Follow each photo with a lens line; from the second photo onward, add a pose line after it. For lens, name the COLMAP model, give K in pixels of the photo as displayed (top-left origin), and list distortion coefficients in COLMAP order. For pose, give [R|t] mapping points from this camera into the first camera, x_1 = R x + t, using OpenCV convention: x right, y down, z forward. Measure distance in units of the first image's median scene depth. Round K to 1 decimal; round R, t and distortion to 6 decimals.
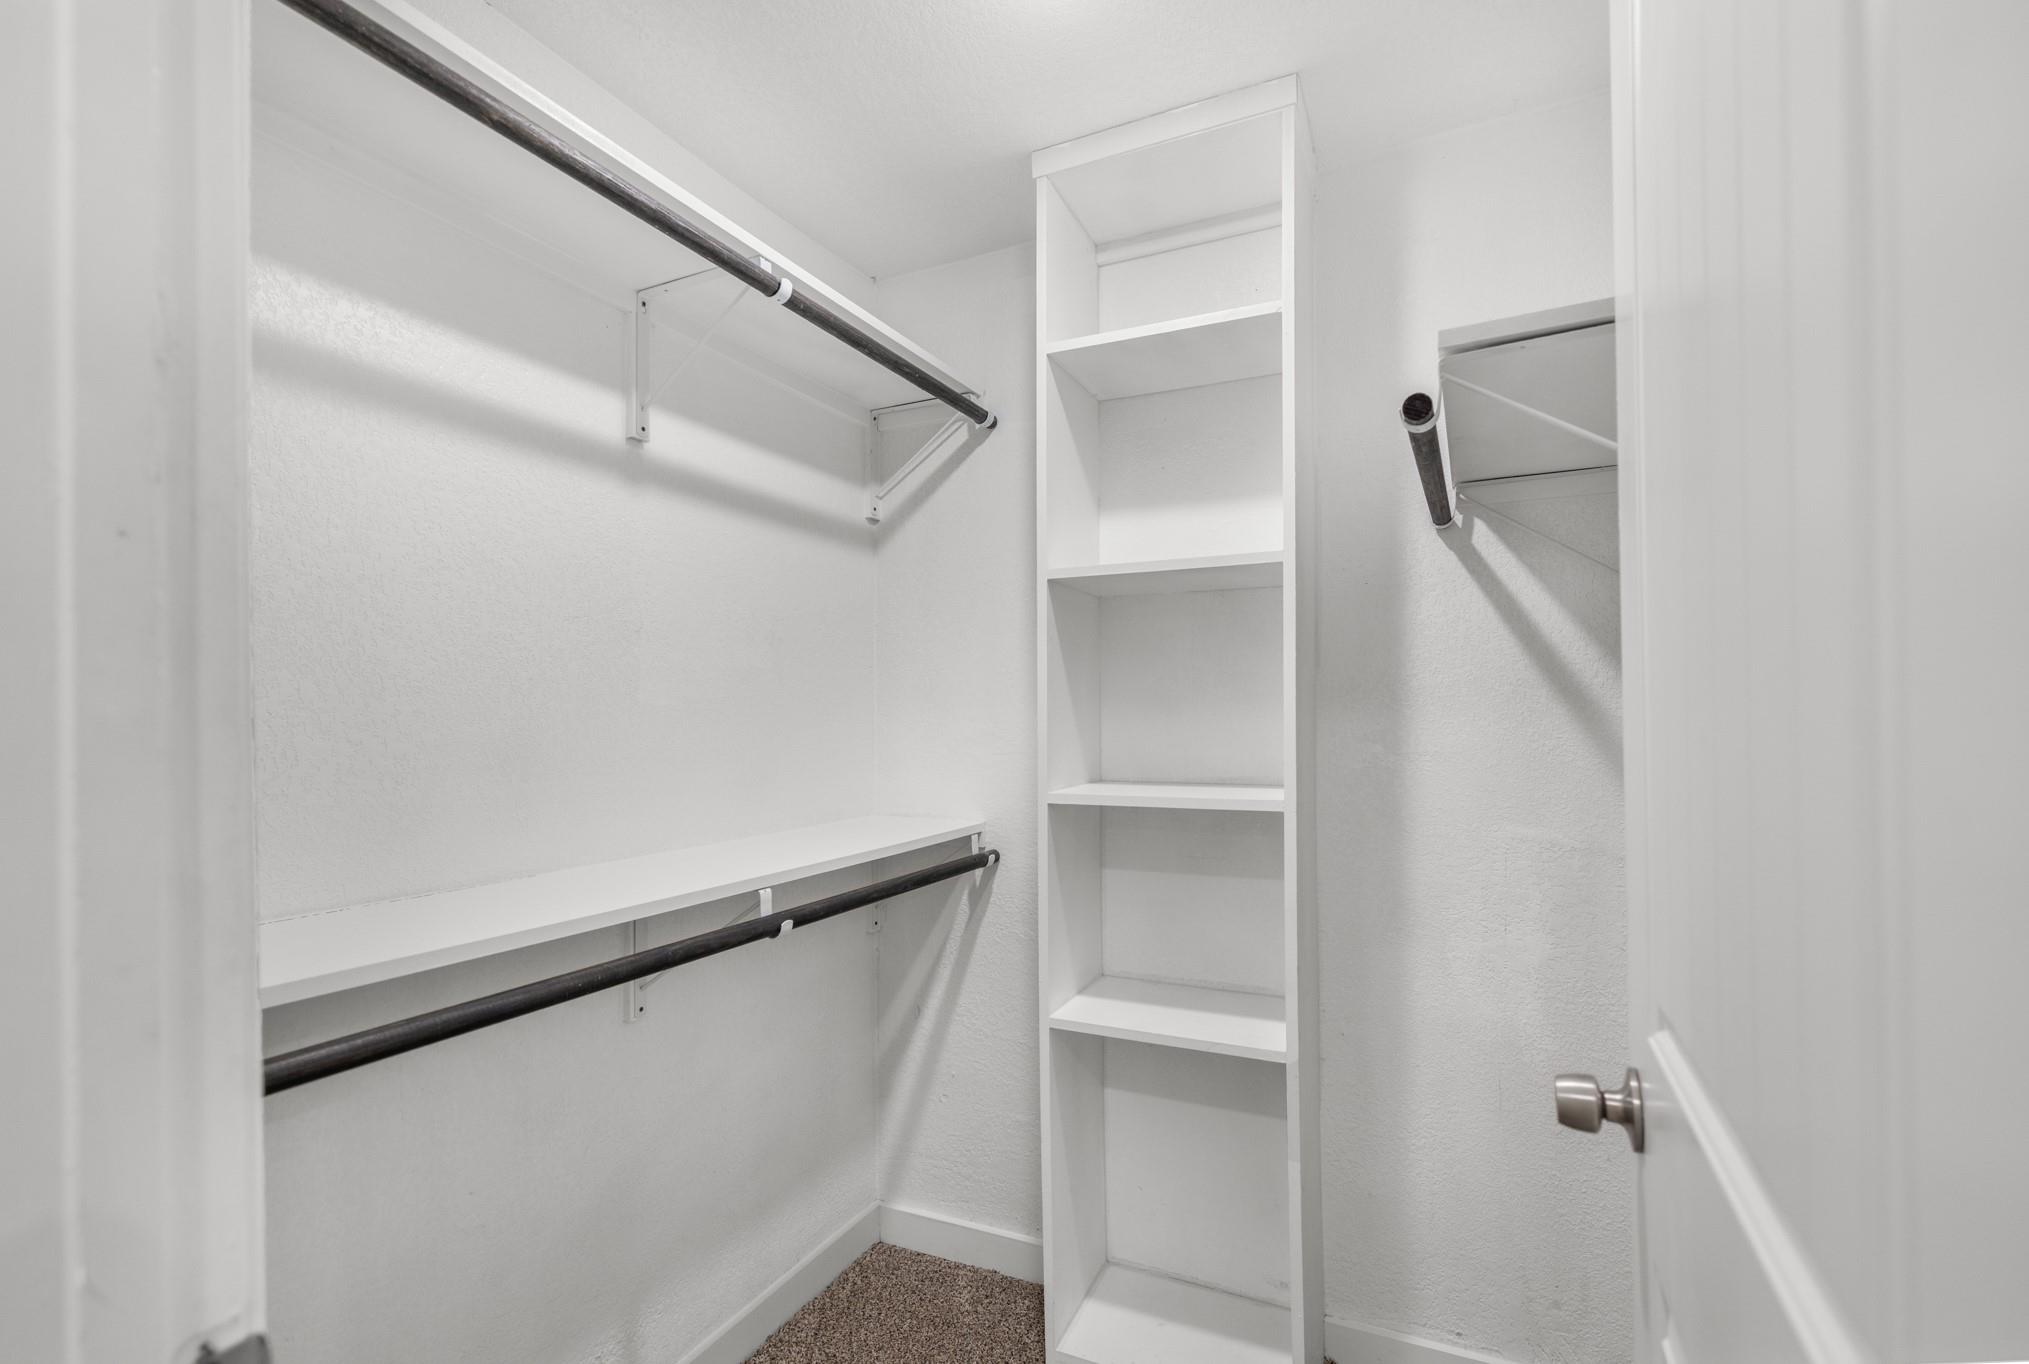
lens RADIAL K [[880.2, 0, 1016.2], [0, 880.2, 690.6], [0, 0, 1]] dist [0.002239, 0.000281]
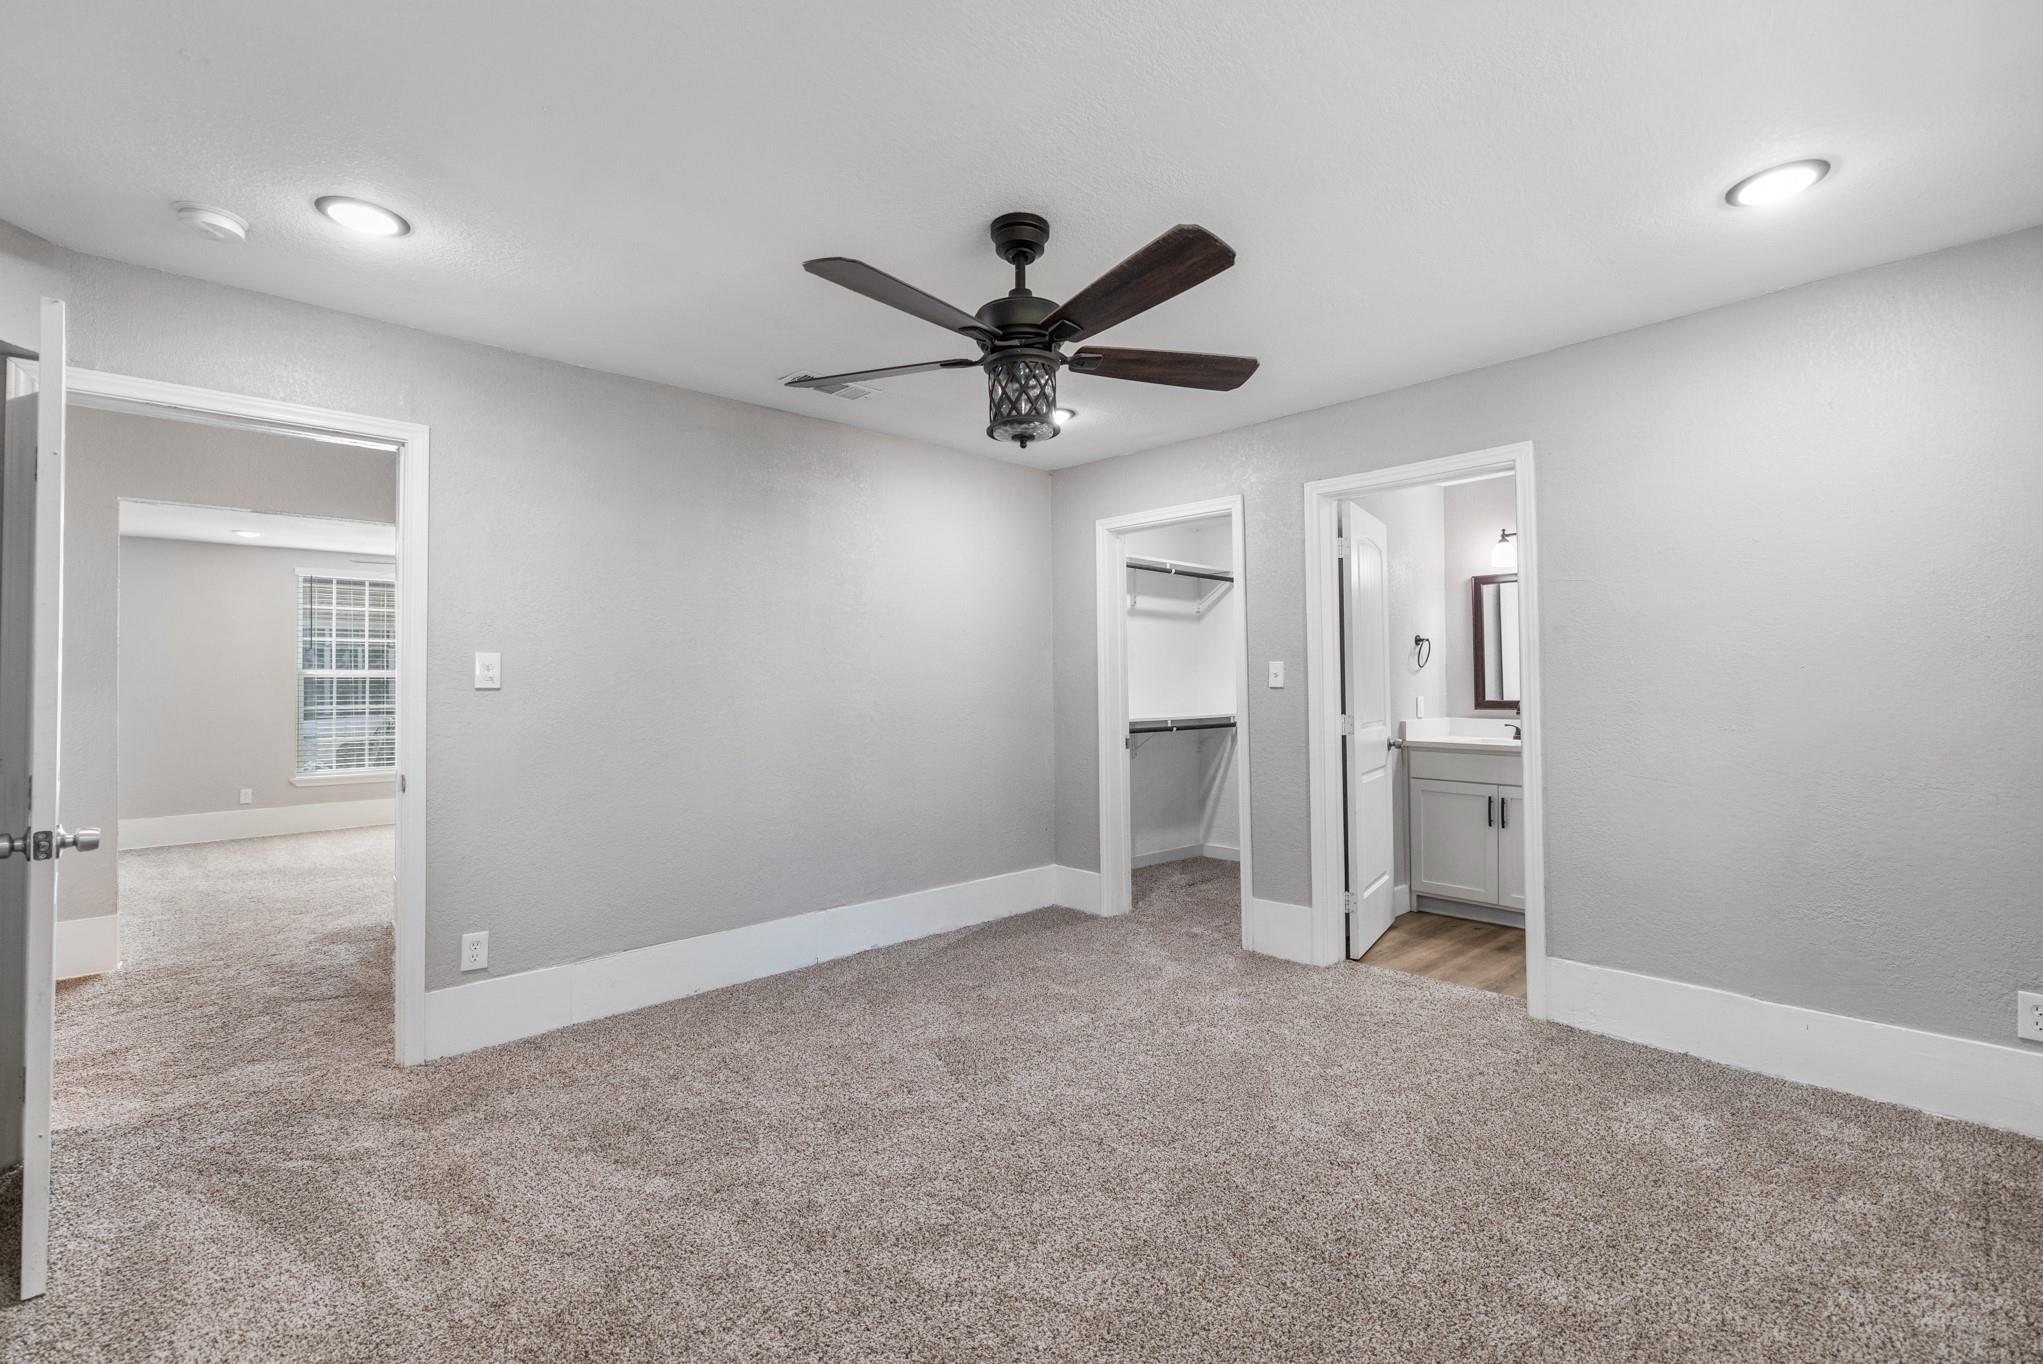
lens RADIAL K [[898.5, 0, 1023.2], [0, 898.5, 676.2], [0, 0, 1]] dist [0.000485, -0.000175]
pose [[0.952739, -0.007001, -0.303711, 0.203773], [0.017025, 0.999394, 0.030372, -0.093961], [0.303314, -0.034107, 0.952280, -2.152866]]
